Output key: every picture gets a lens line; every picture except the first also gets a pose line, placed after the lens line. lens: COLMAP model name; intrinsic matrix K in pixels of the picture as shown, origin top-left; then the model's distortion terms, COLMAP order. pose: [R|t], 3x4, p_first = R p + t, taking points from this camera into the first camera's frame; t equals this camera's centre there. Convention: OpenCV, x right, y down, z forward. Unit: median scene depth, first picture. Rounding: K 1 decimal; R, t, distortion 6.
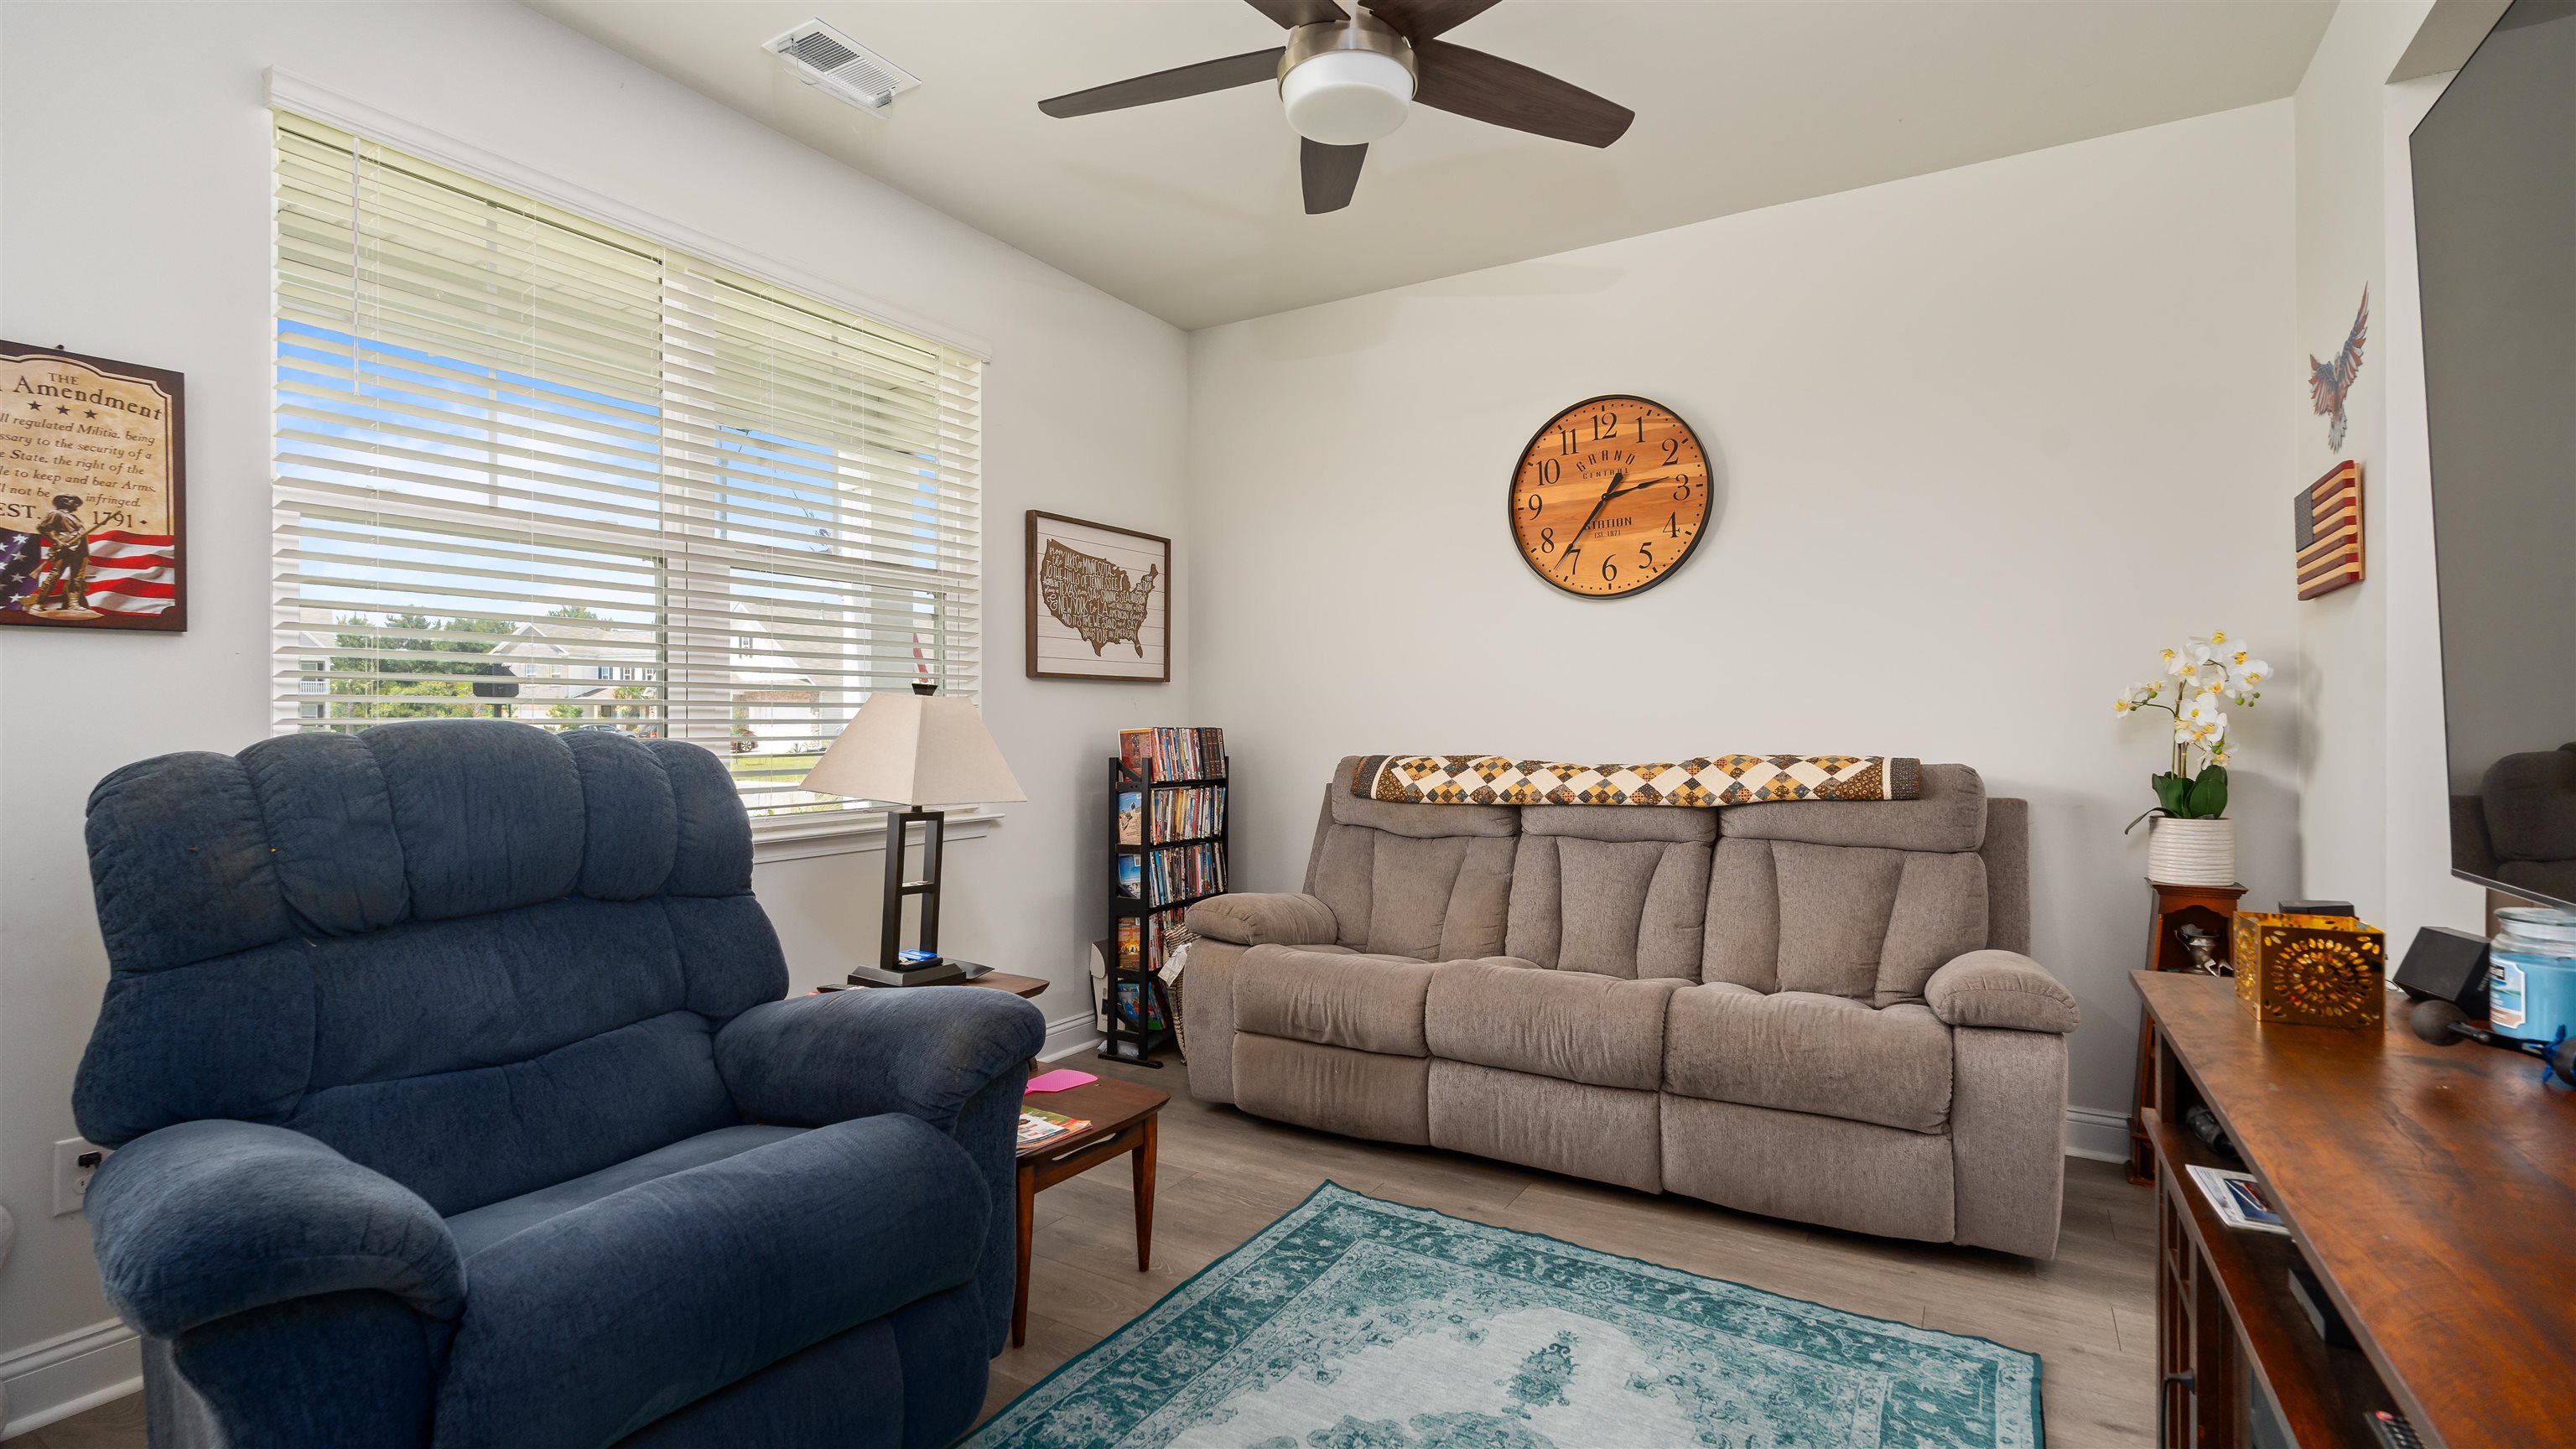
lens RADIAL K [[1155.9, 0, 1288.0], [0, 1155.9, 724.5], [0, 0, 1]] dist [-0.000650, -0.000338]
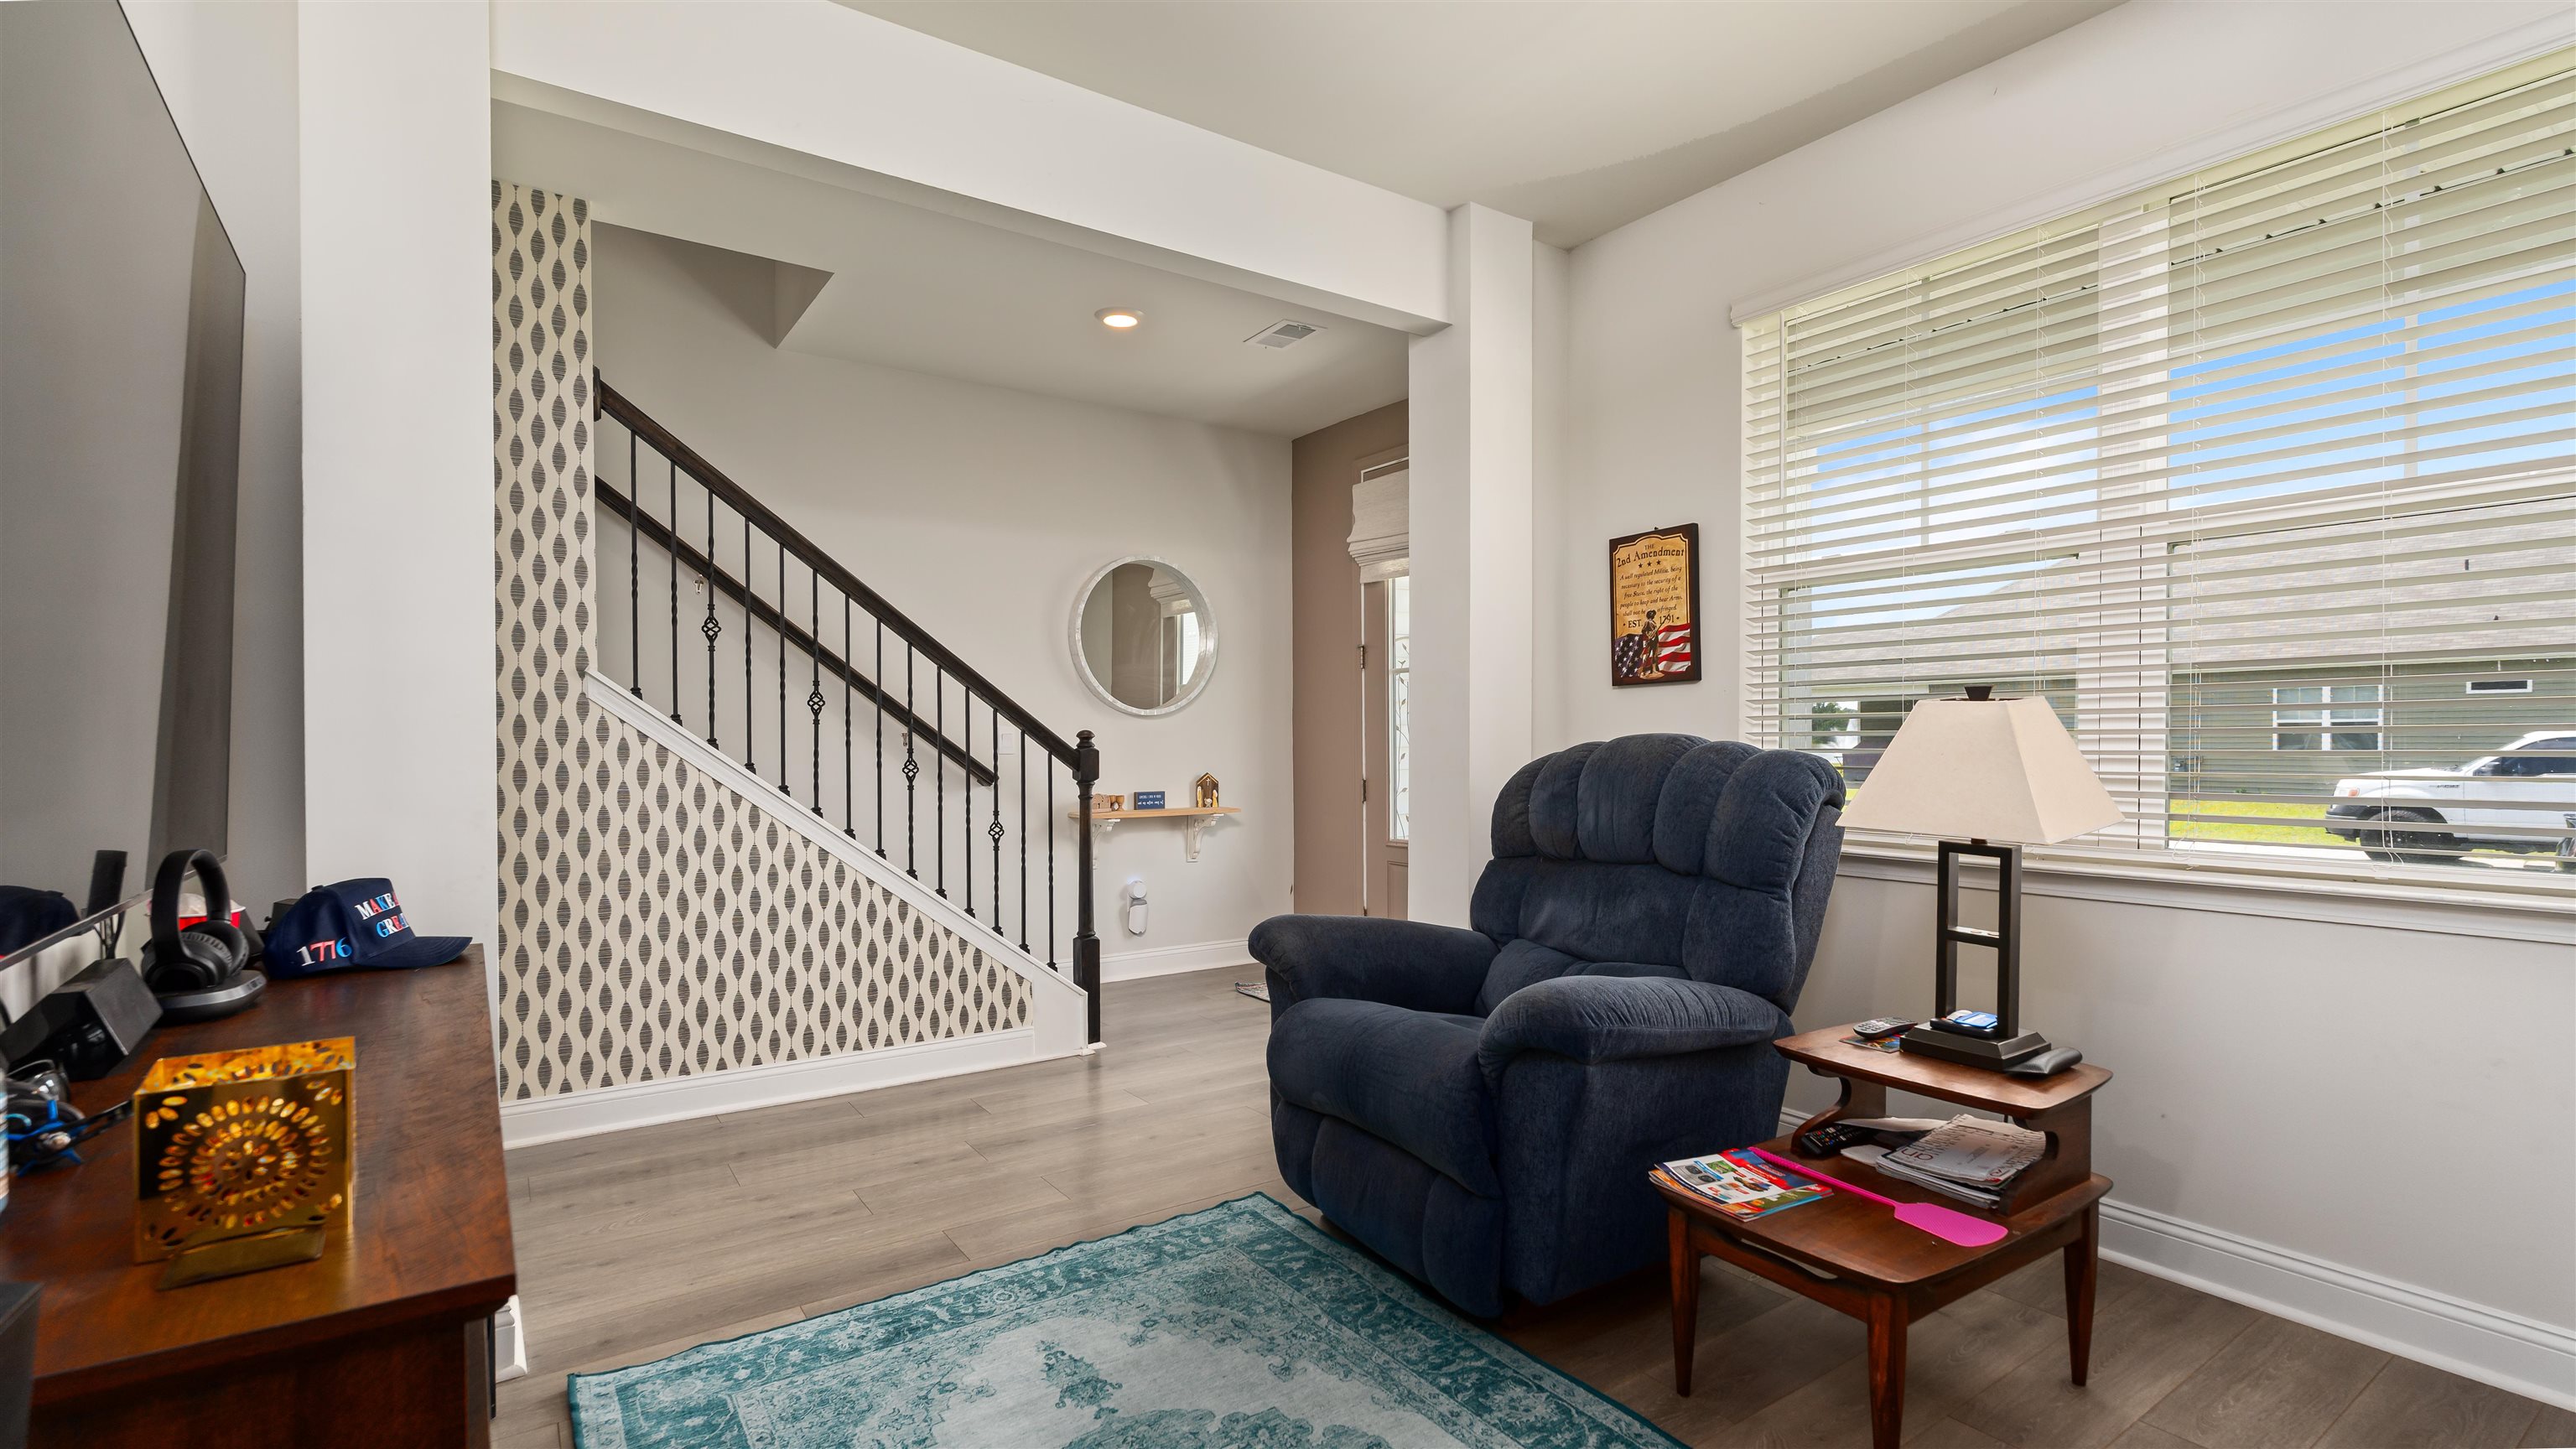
lens RADIAL K [[1163.3, 0, 1282.4], [0, 1163.3, 746.5], [0, 0, 1]] dist [-0.000629, -0.000106]
pose [[-0.400399, 0.010798, -0.916277, 0.809527], [0.005448, 0.999941, 0.009403, -0.004892], [0.916325, -0.001227, -0.400434, 1.140507]]
